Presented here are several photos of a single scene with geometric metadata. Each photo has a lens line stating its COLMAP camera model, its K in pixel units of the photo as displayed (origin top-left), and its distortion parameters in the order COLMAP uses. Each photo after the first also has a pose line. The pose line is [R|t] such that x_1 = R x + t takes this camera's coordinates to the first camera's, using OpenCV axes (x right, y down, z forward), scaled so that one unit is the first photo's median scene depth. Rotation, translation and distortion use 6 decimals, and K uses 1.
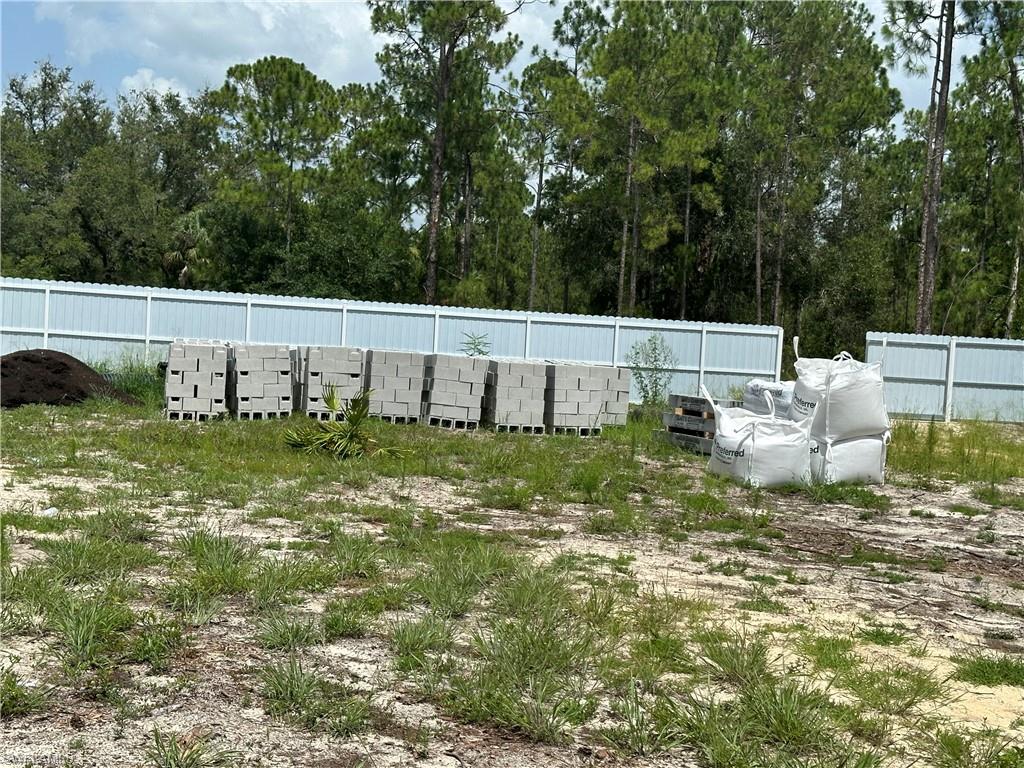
lens RADIAL K [[1450.9, 0, 529.0], [0, 1450.9, 415.0], [0, 0, 1]] dist [0.124552, 0.000000]
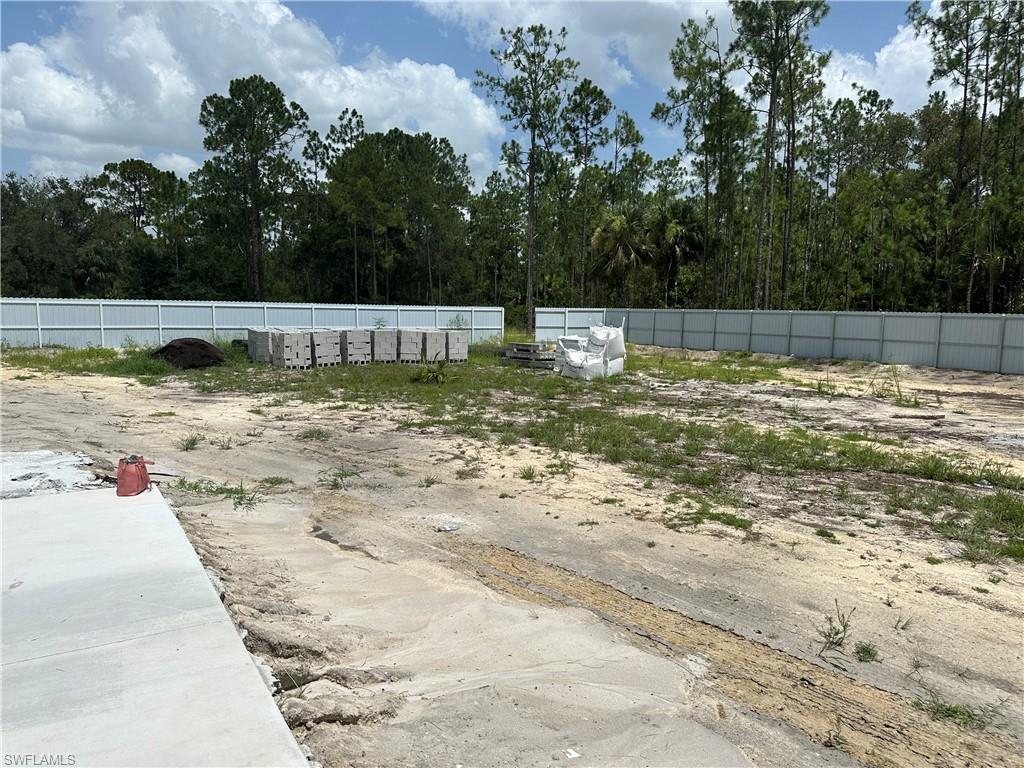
lens RADIAL K [[718.3, 0, 508.7], [0, 718.3, 388.3], [0, 0, 1]] dist [0.059375, -0.069167]
pose [[0.926193, -0.085870, 0.367142, -0.320361], [0.058911, 0.994720, 0.084037, -0.036832], [-0.372420, -0.056206, 0.926361, -0.060545]]
